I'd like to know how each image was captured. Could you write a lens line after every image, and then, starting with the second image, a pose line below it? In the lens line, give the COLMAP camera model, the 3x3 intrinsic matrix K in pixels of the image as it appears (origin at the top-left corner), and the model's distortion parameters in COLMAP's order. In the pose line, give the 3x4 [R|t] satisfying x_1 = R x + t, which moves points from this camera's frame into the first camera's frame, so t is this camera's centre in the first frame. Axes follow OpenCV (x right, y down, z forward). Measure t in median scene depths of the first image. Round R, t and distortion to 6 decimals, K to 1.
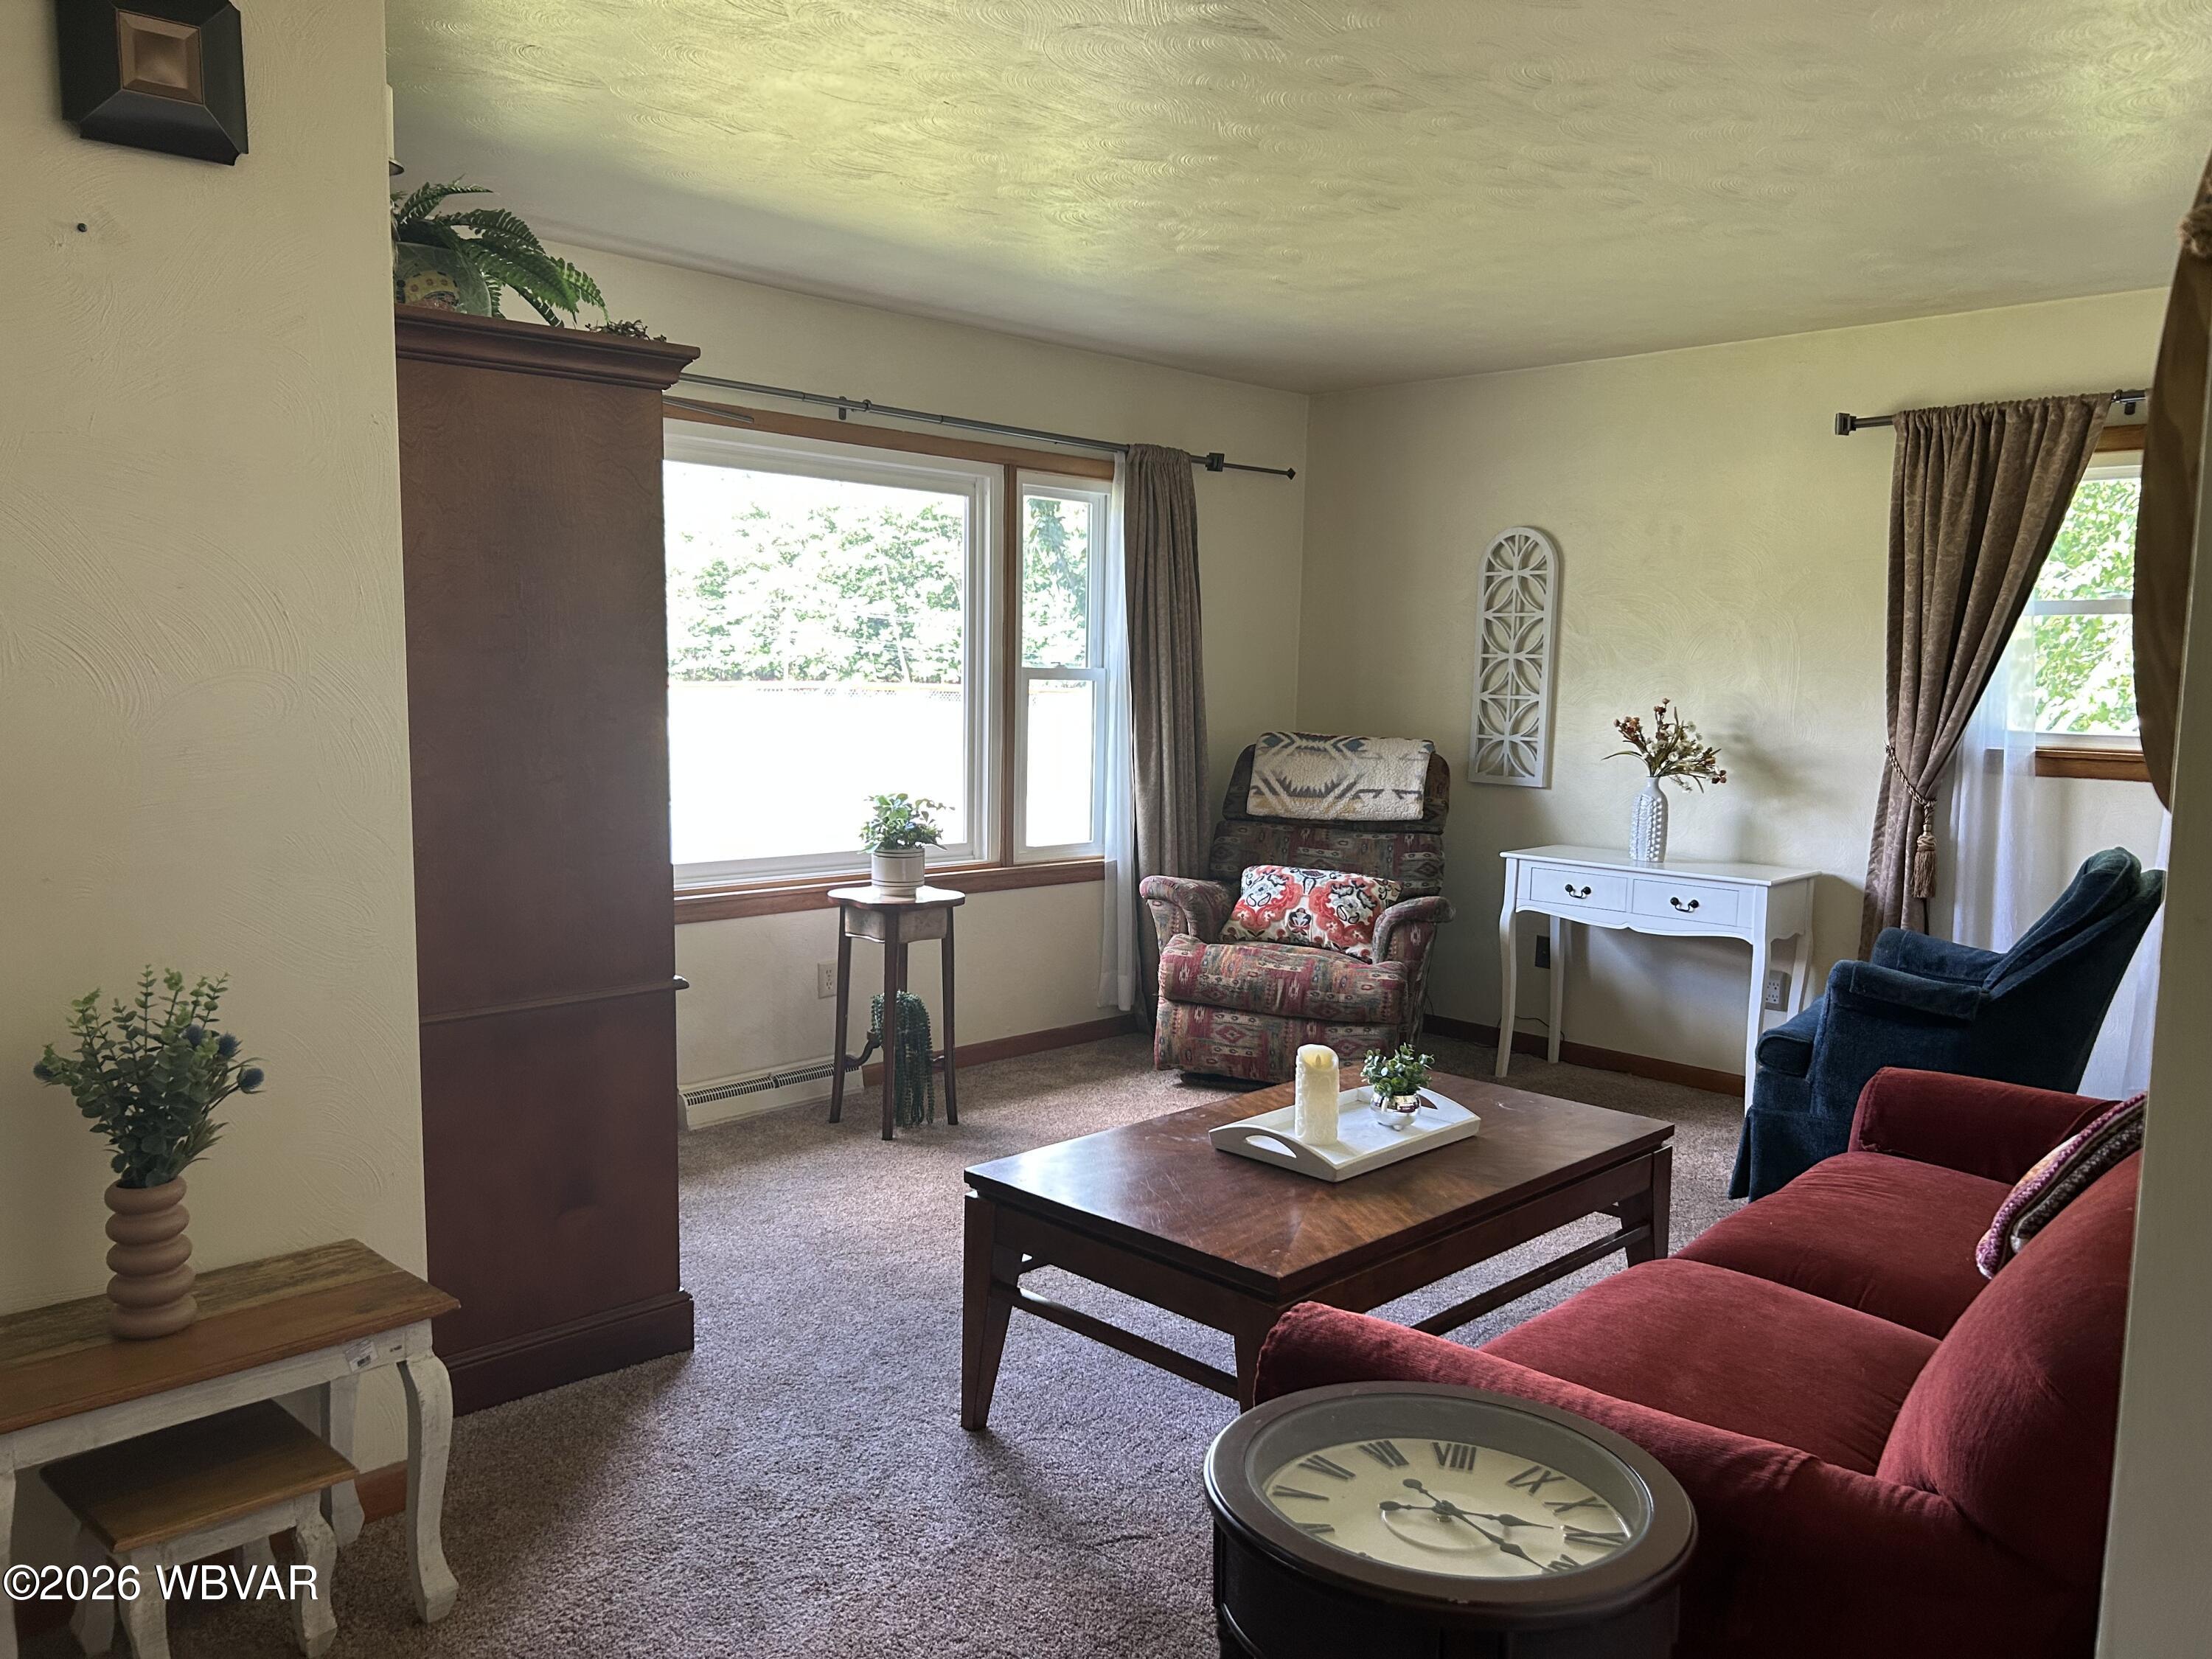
lens RADIAL K [[1660.6, 0, 1089.3], [0, 1660.6, 841.2], [0, 0, 1]] dist [0.077929, -0.091384]
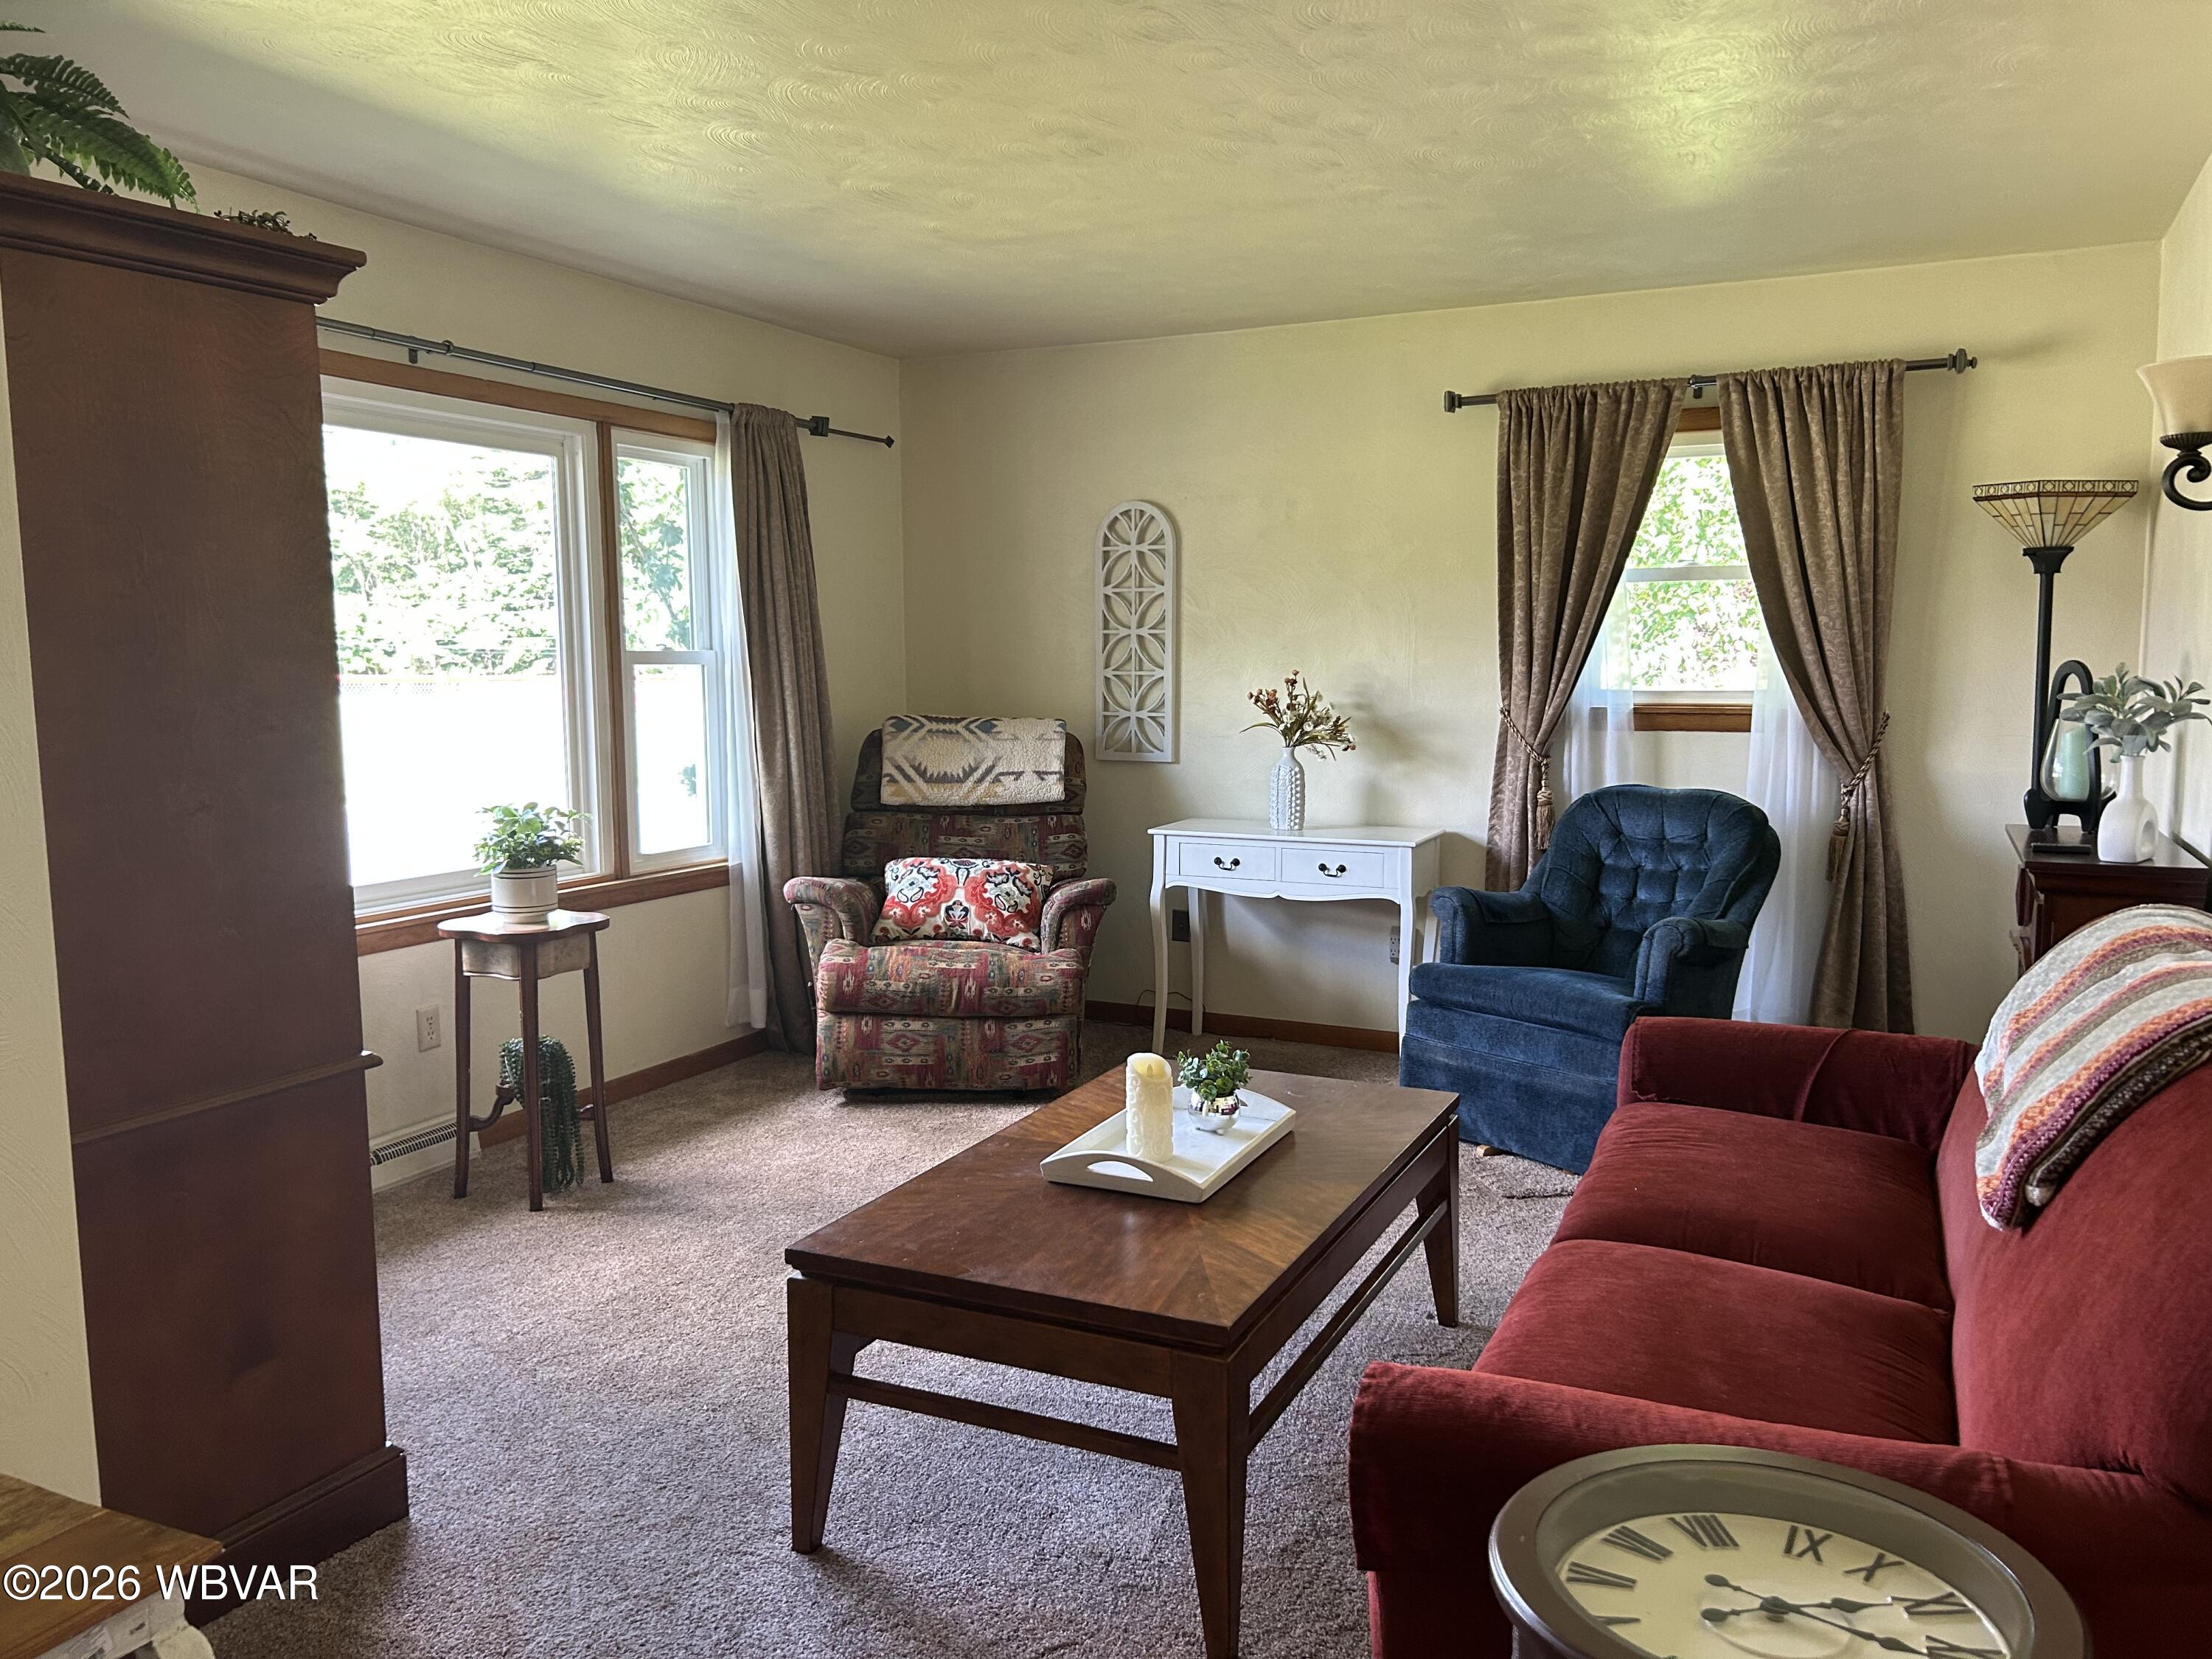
lens RADIAL K [[1664.8, 0, 1102.4], [0, 1664.8, 823.8], [0, 0, 1]] dist [0.082762, -0.087866]
pose [[0.943406, -0.058148, 0.326502, -0.114737], [0.057912, 0.998267, 0.010451, -0.009615], [-0.326544, 0.009049, 0.945139, 0.088626]]
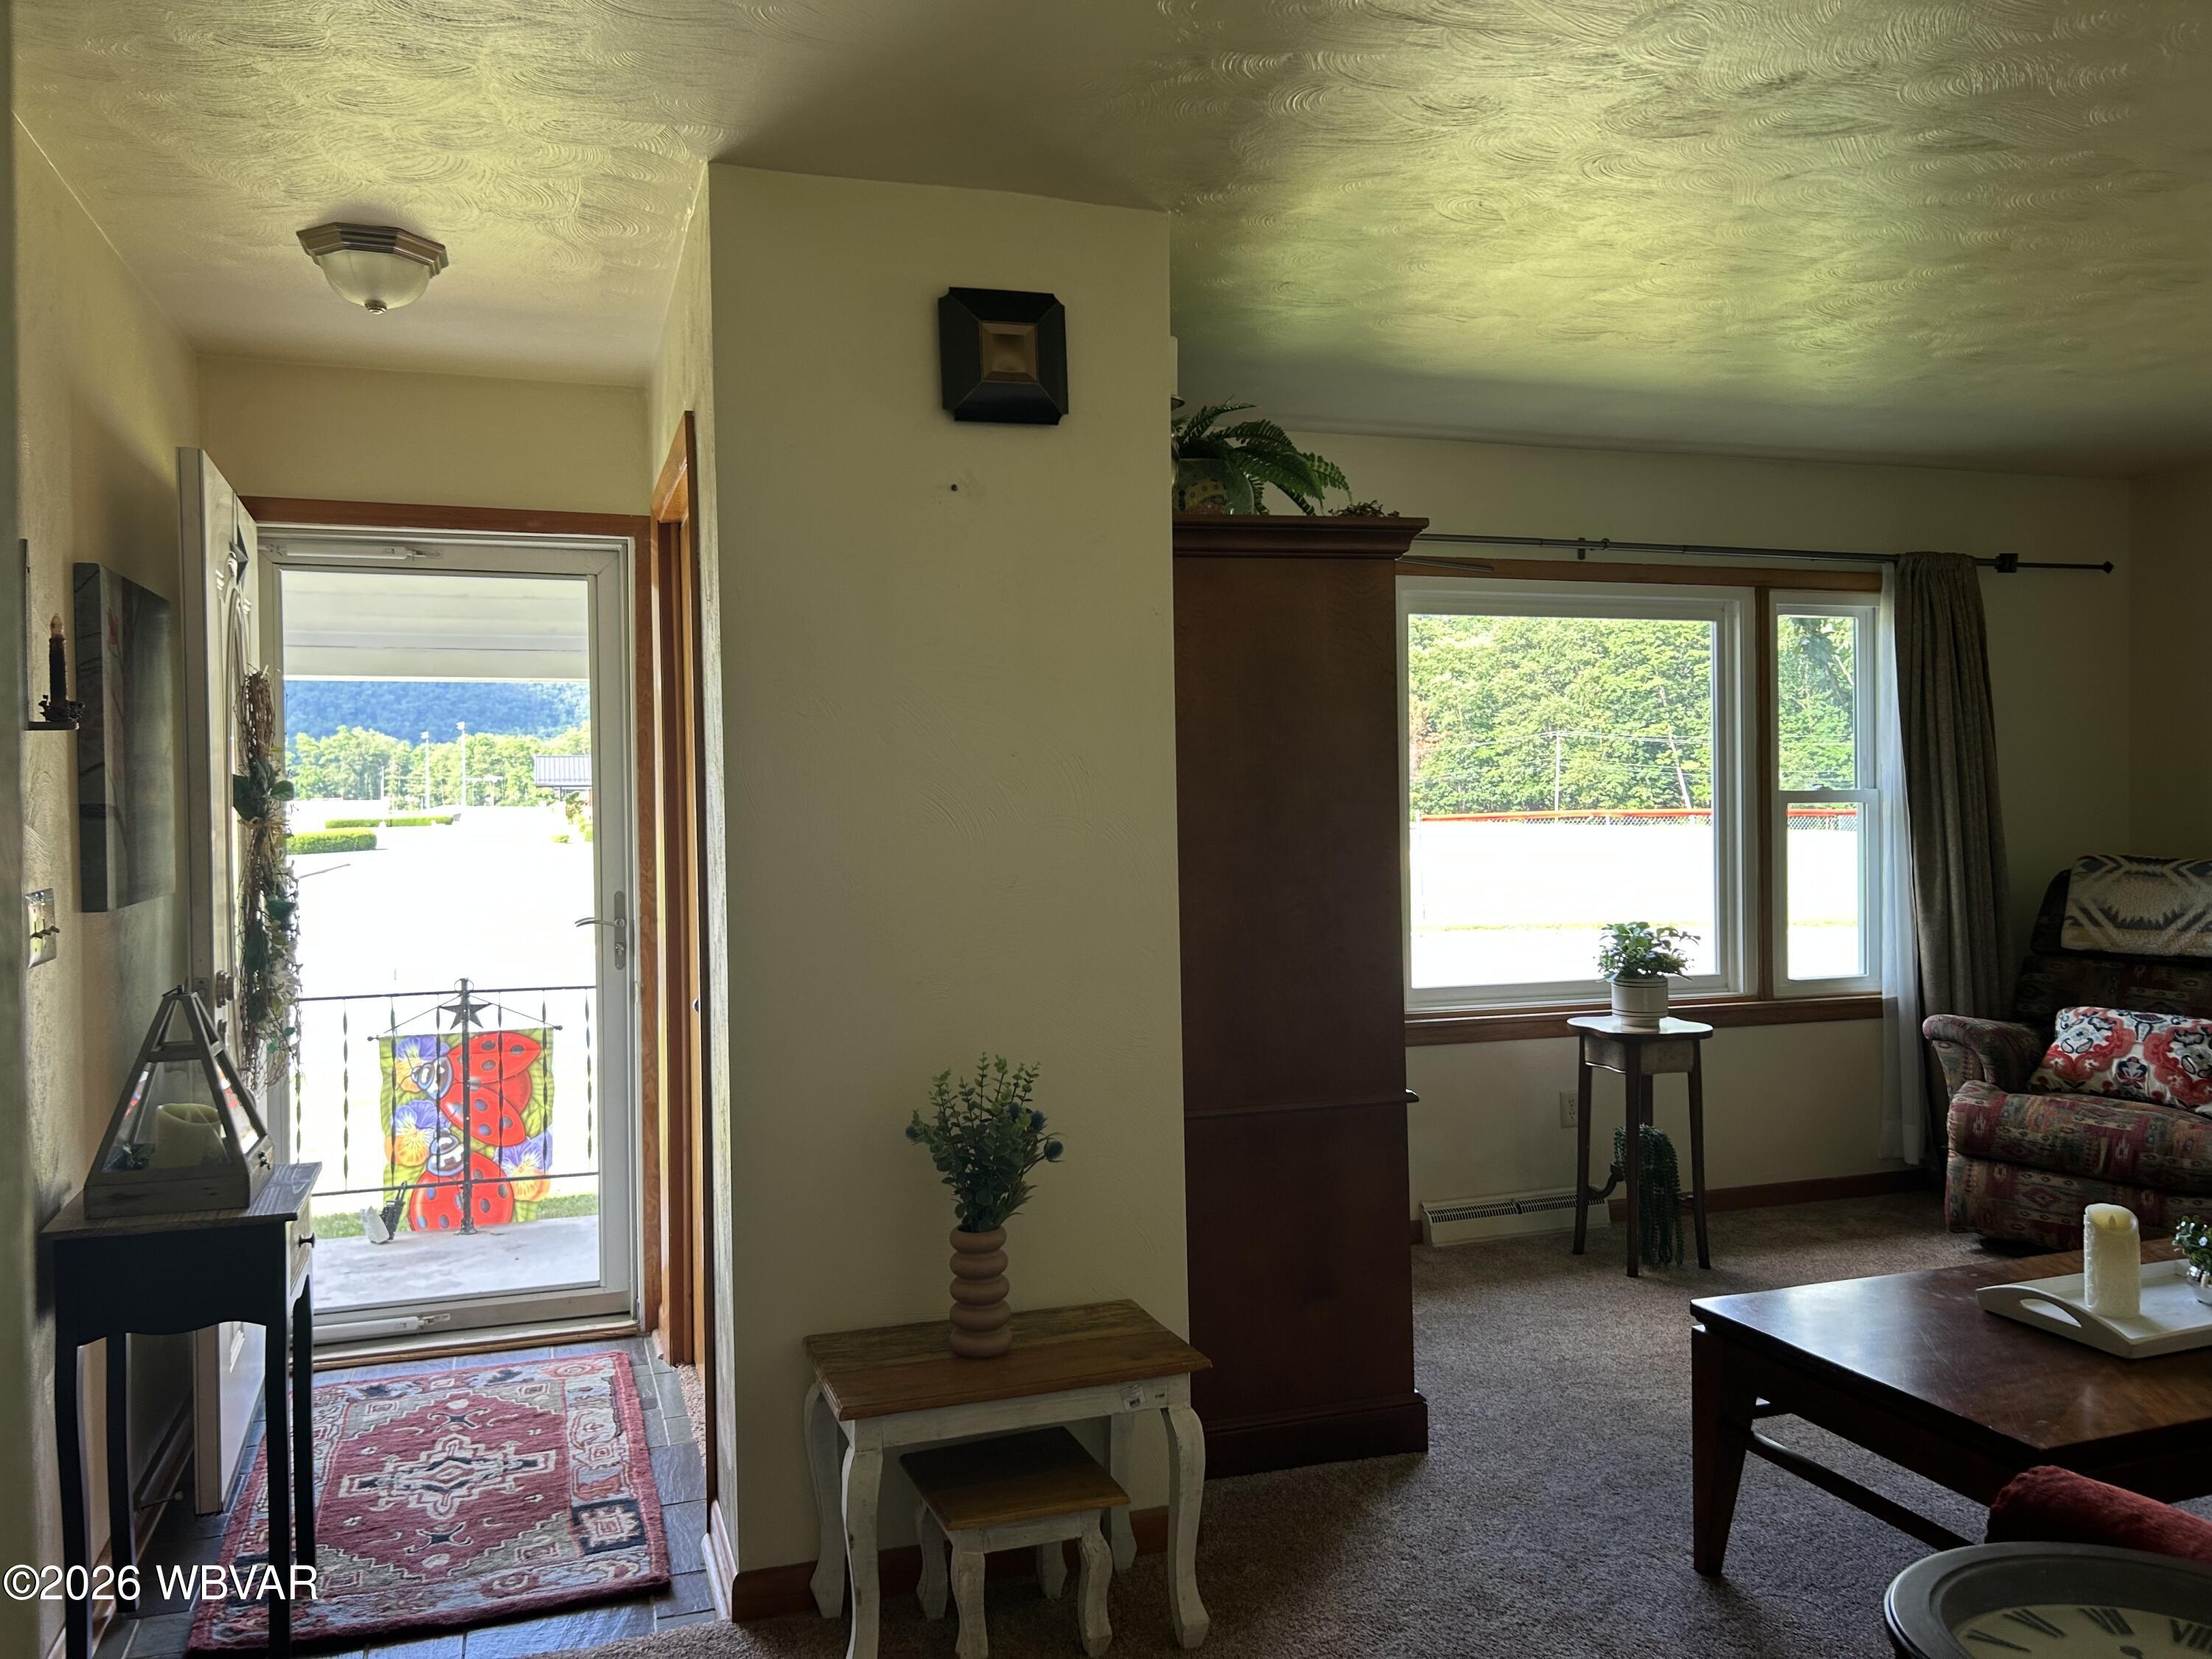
lens RADIAL K [[1664.8, 0, 1102.4], [0, 1664.8, 823.8], [0, 0, 1]] dist [0.082762, -0.087866]
pose [[0.902438, -0.022191, -0.430248, 0.028692], [-0.016176, 0.996223, -0.085313, 0.003466], [0.430516, 0.083949, 0.898670, -0.045022]]
